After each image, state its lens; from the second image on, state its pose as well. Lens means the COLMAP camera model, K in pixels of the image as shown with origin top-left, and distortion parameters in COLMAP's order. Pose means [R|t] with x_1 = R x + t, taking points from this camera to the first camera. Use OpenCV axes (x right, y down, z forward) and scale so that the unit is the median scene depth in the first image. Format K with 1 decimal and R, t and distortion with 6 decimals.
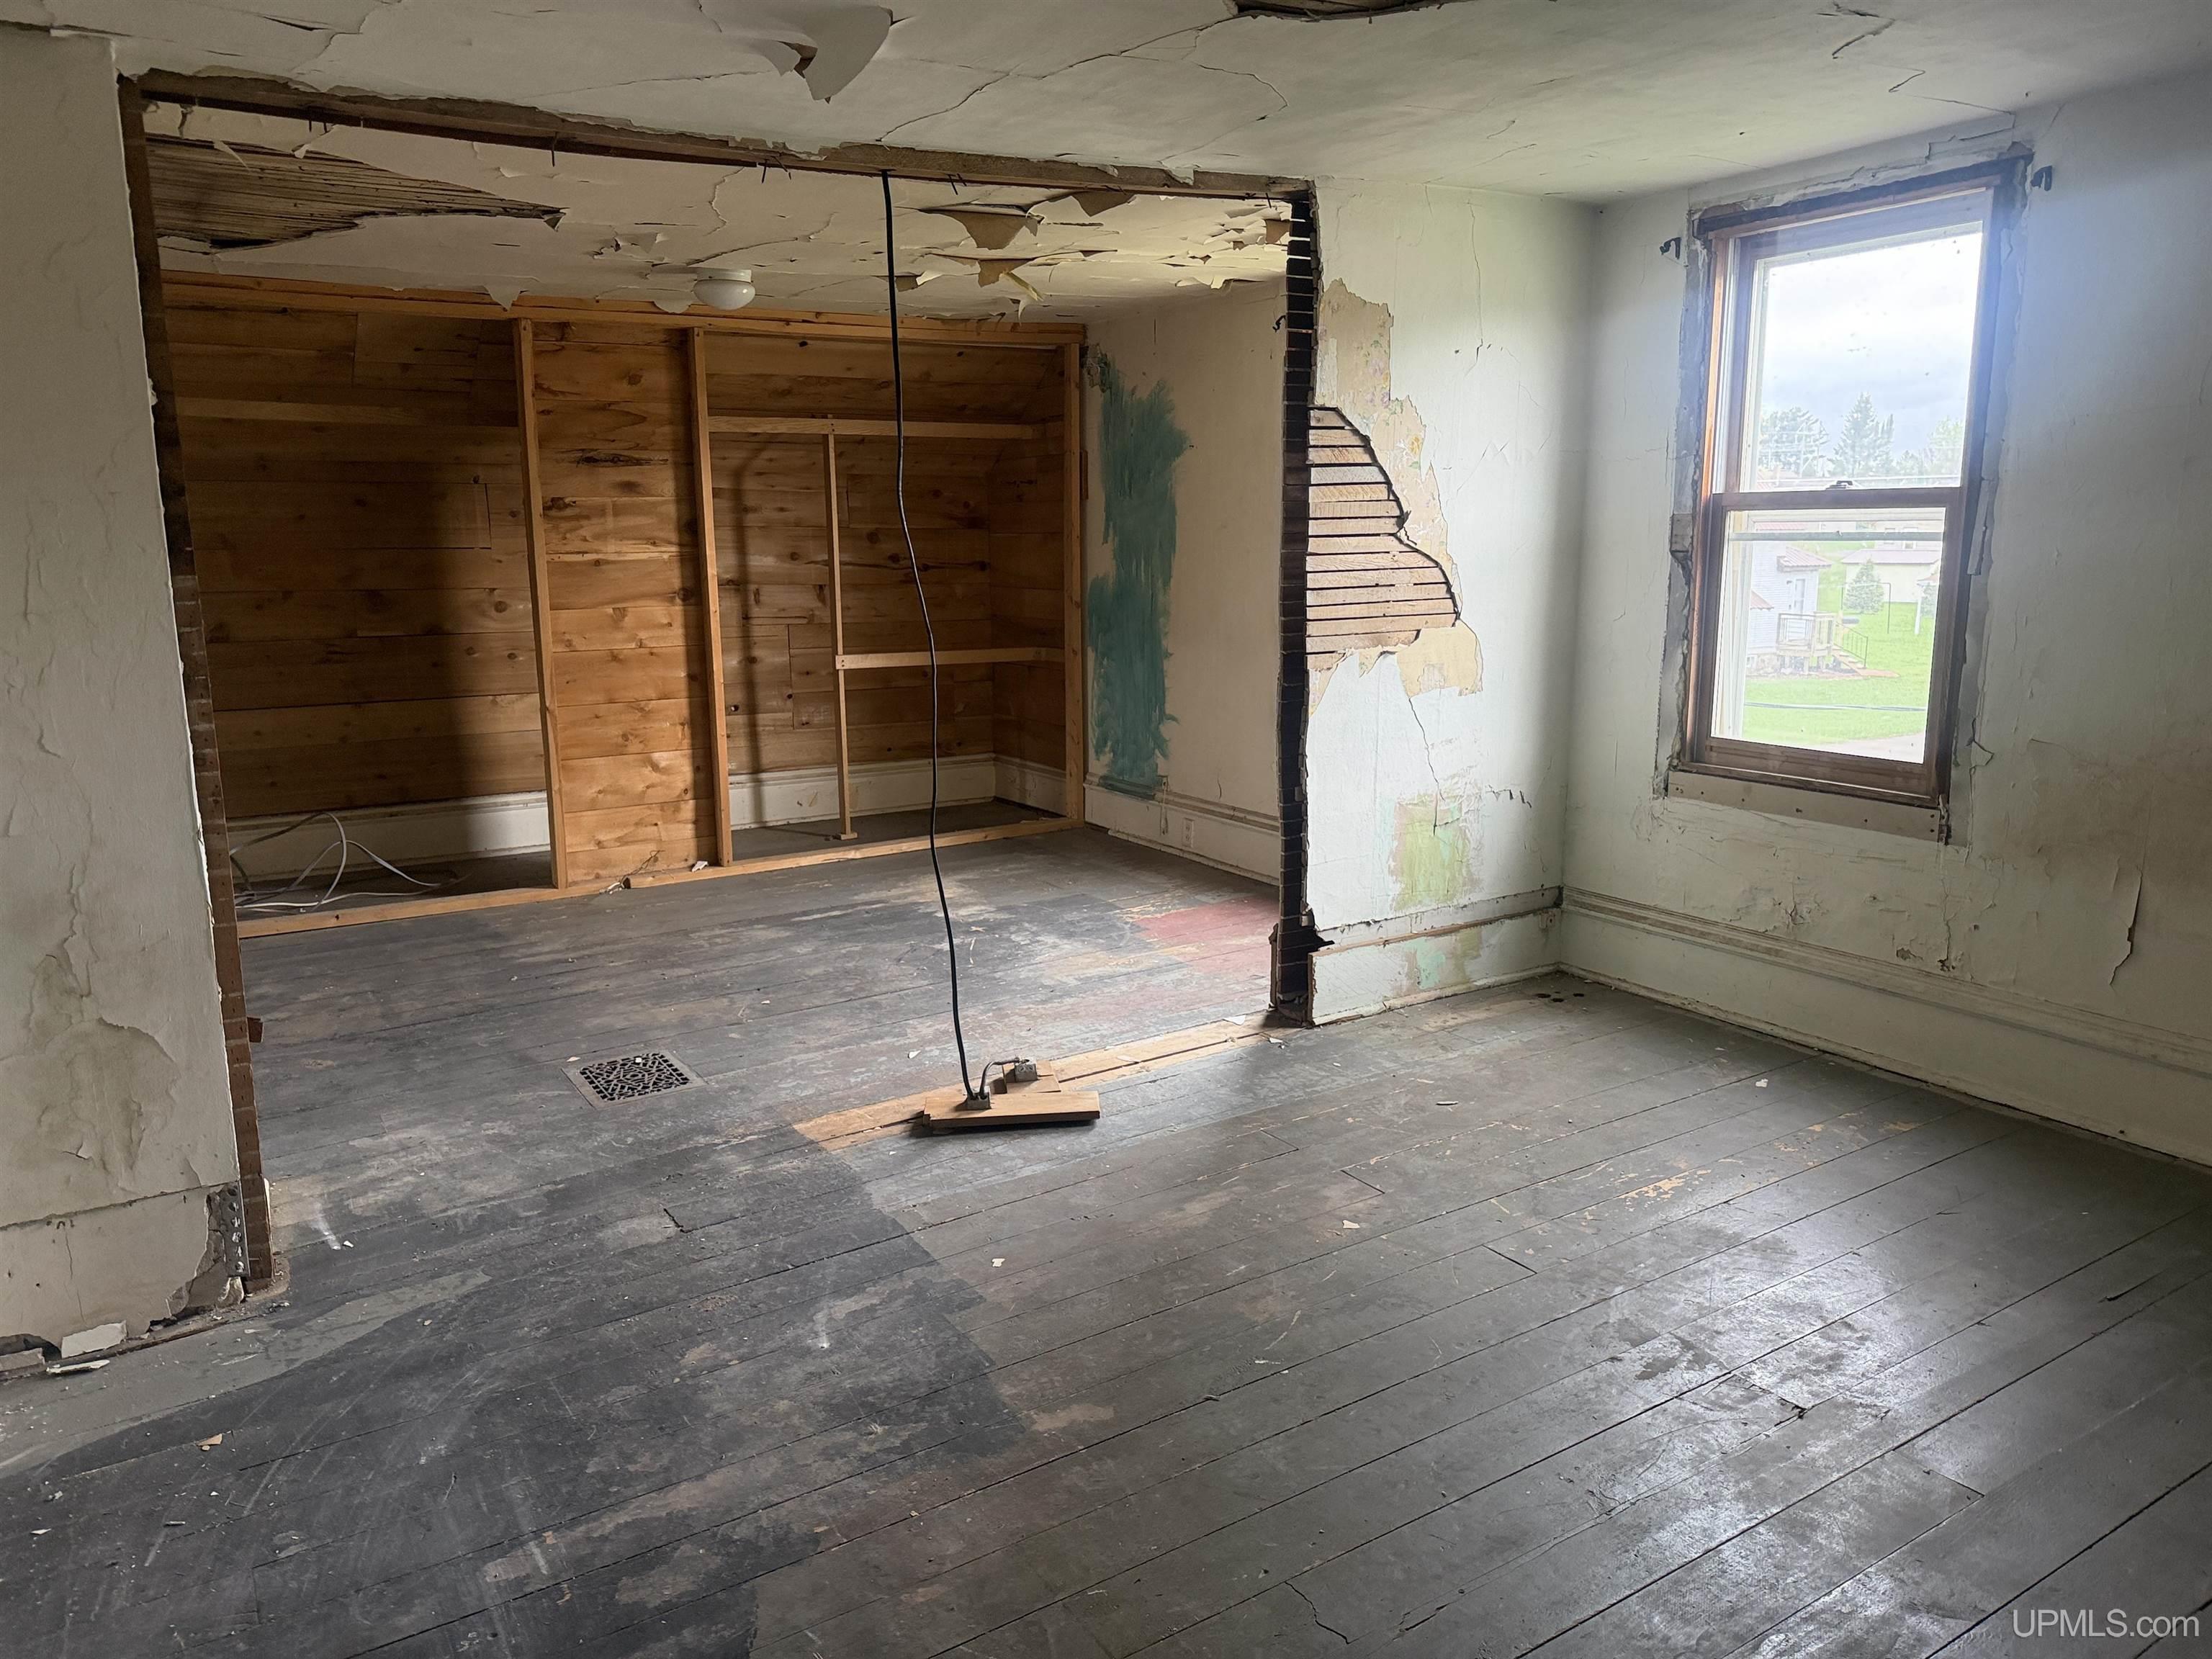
lens RADIAL K [[1552.1, 0, 1114.5], [0, 1552.1, 829.3], [0, 0, 1]] dist [0.058268, -0.077419]
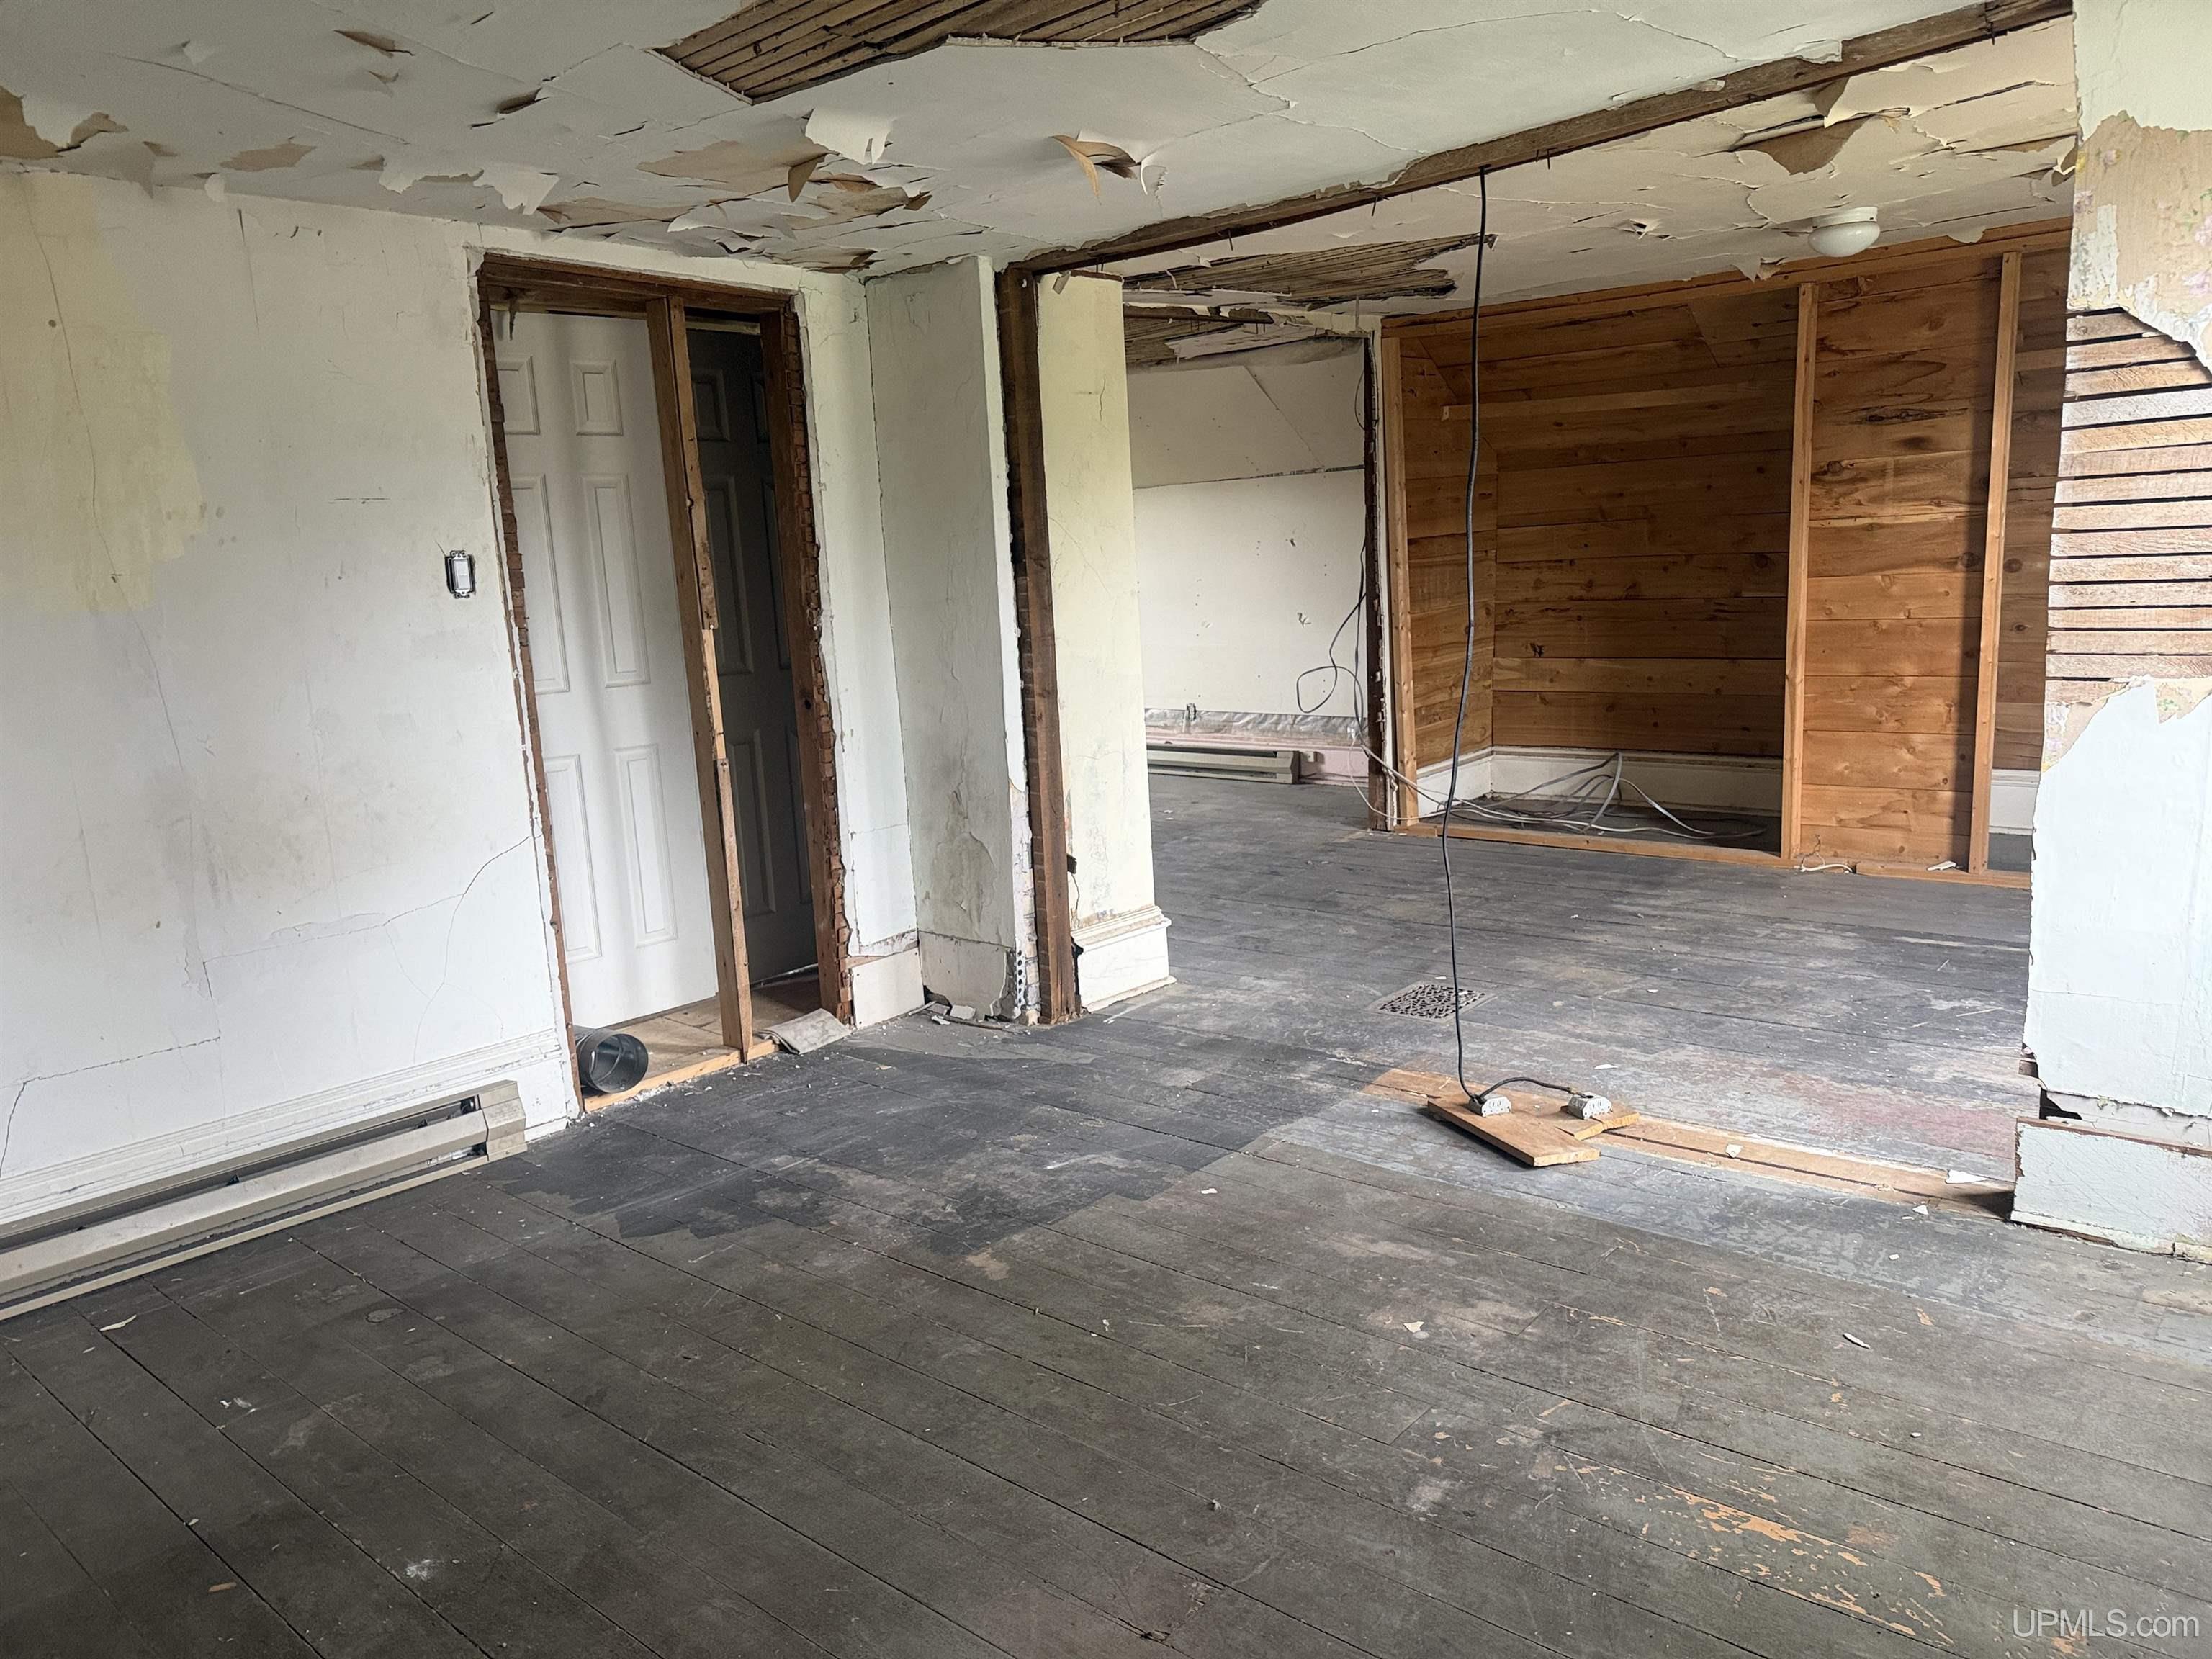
lens RADIAL K [[1552.1, 0, 1082.2], [0, 1552.1, 834.9], [0, 0, 1]] dist [0.058268, -0.077419]
pose [[0.276341, 0.175168, -0.944961, 0.517805], [-0.128269, 0.981175, 0.144370, -0.071083], [0.952461, 0.081314, 0.293608, 0.315537]]
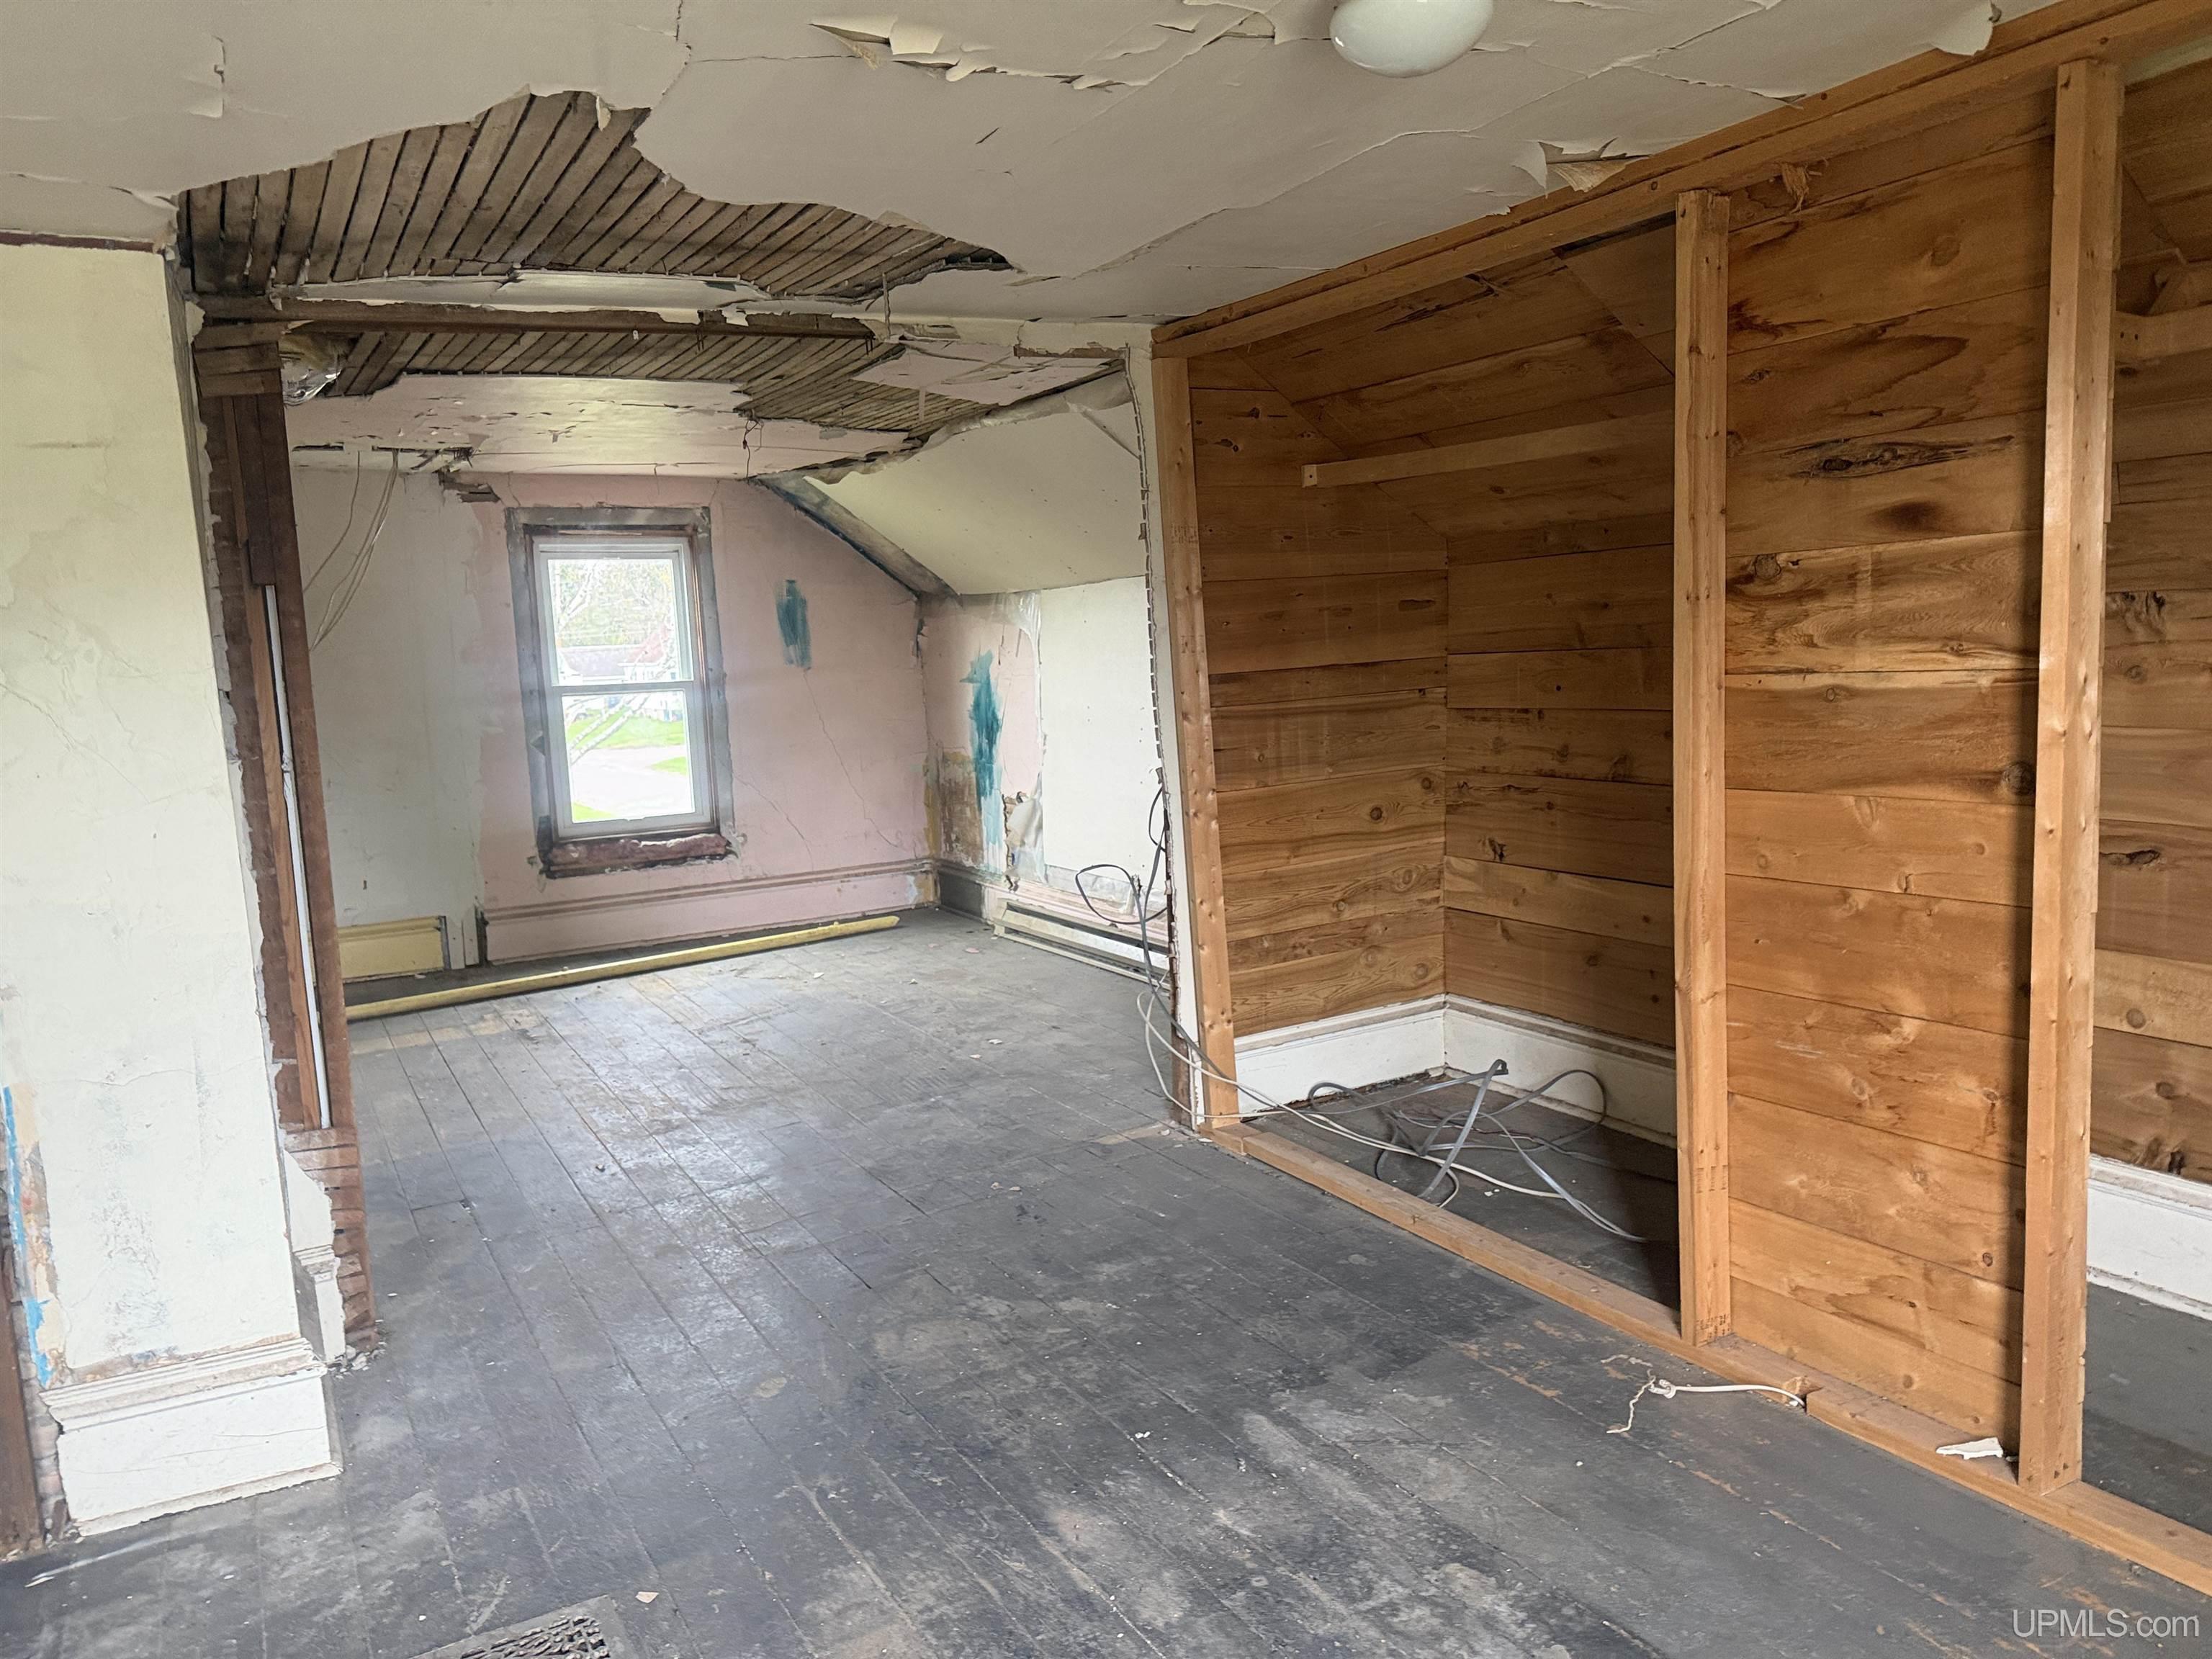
lens RADIAL K [[1552.1, 0, 1085.3], [0, 1552.1, 833.0], [0, 0, 1]] dist [0.058268, -0.077419]
pose [[-0.051884, 0.136055, -0.989342, 0.141191], [-0.139007, 0.980048, 0.142067, -0.184246], [0.988931, 0.144897, -0.031936, 0.901166]]
